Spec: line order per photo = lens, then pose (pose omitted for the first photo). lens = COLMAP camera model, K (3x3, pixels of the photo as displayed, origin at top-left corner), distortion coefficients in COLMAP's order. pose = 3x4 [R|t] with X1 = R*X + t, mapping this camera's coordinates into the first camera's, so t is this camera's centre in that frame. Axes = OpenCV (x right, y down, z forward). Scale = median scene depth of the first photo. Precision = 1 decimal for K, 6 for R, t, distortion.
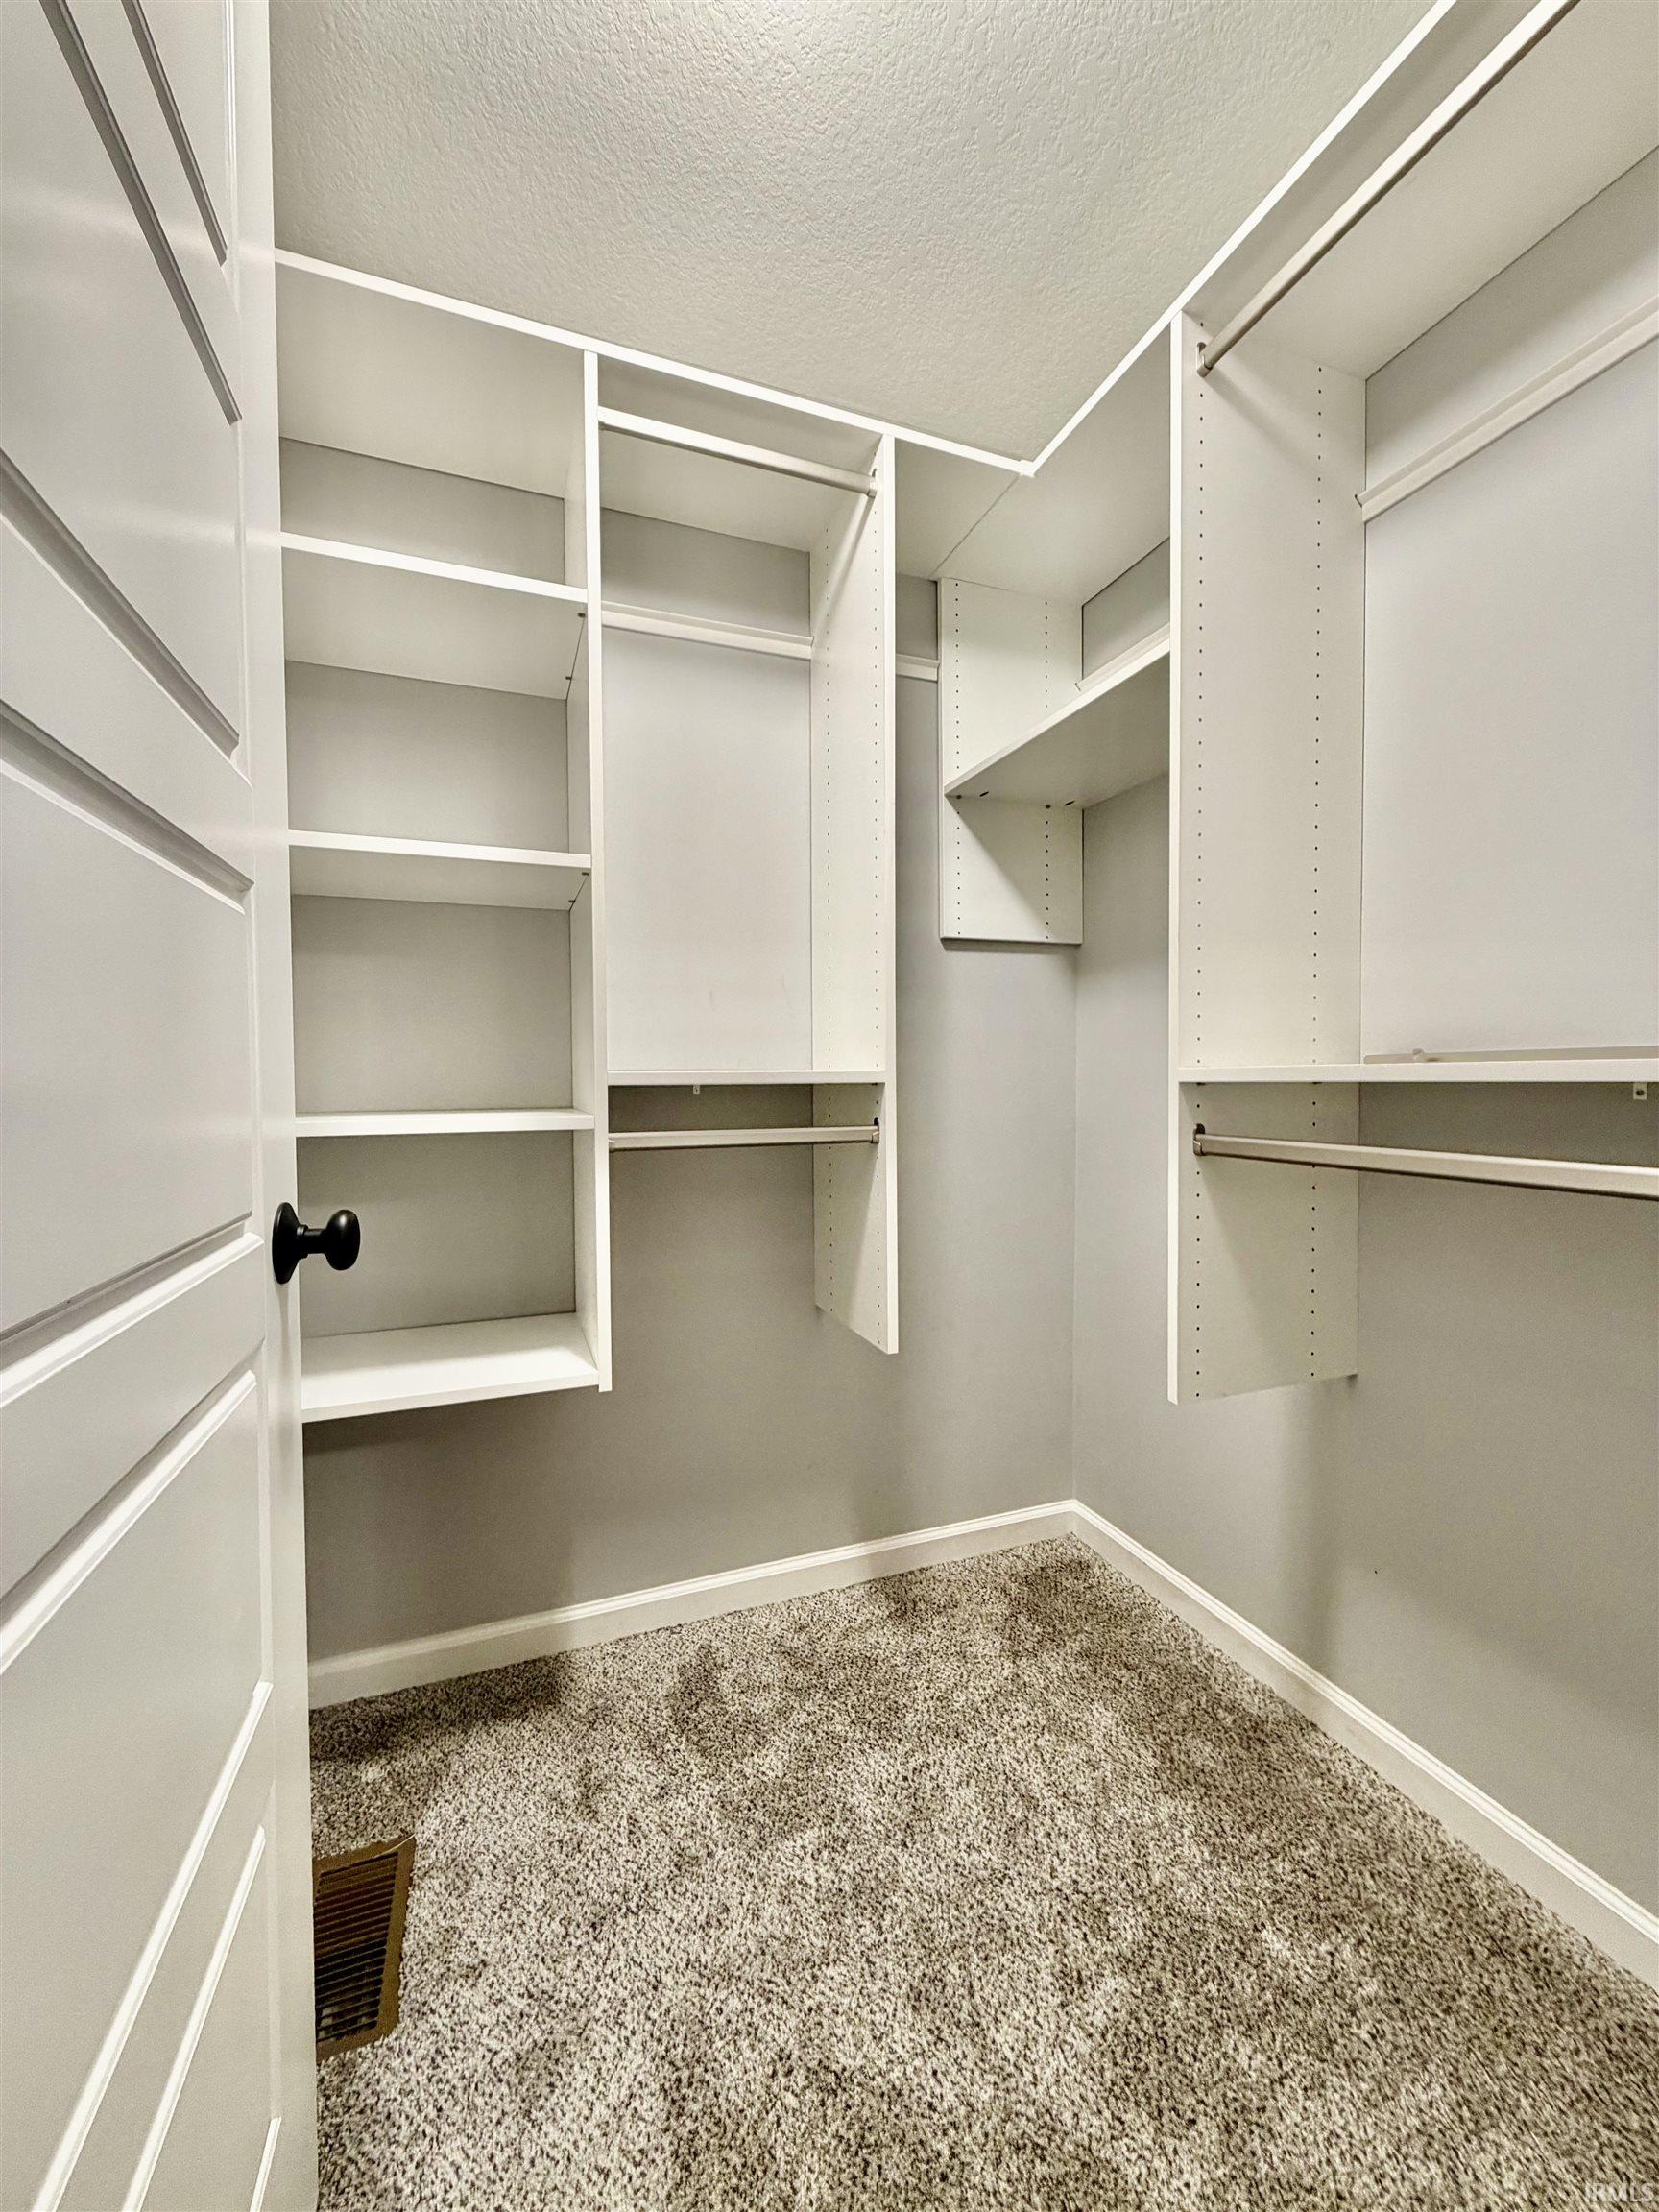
lens RADIAL K [[880.2, 0, 831.6], [0, 880.2, 1104.3], [0, 0, 1]] dist [0.002213, 0.000034]
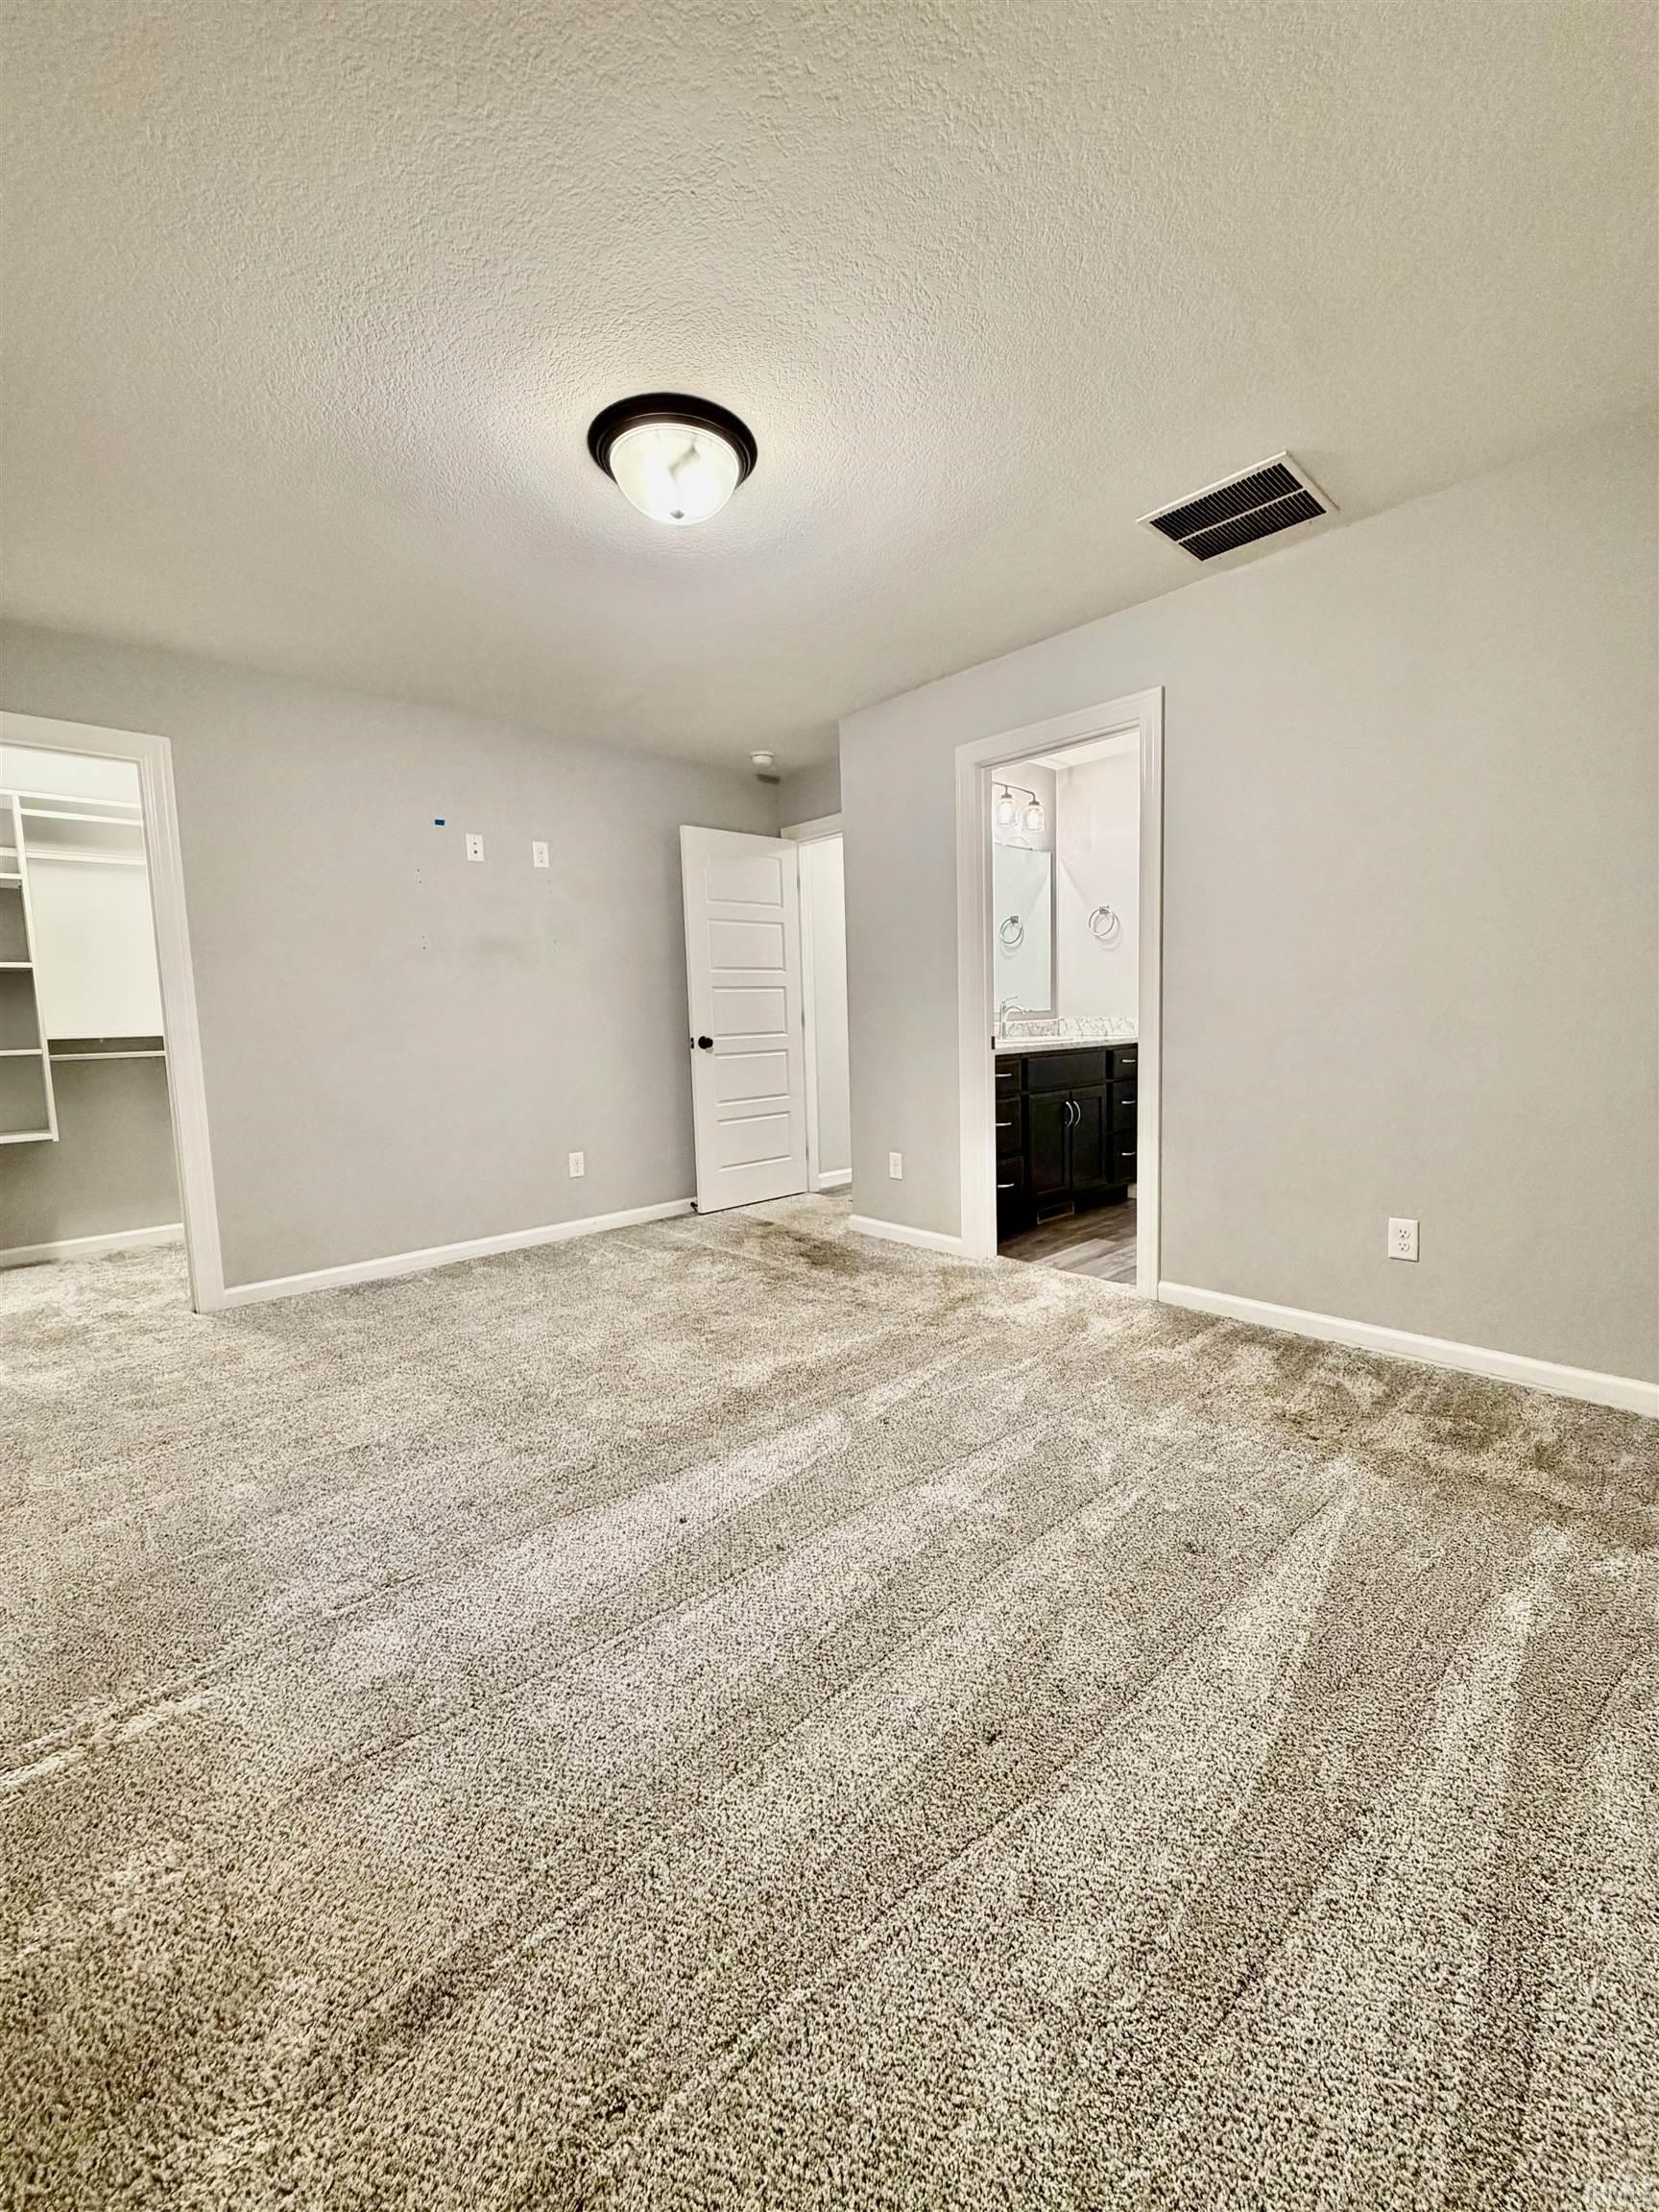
lens RADIAL K [[880.2, 0, 838.3], [0, 880.2, 1105.5], [0, 0, 1]] dist [0.002213, 0.000034]
pose [[0.922941, -0.057922, 0.380558, 1.062449], [0.030020, 0.996434, 0.078855, 0.044244], [-0.383769, -0.061354, 0.921389, -2.777034]]
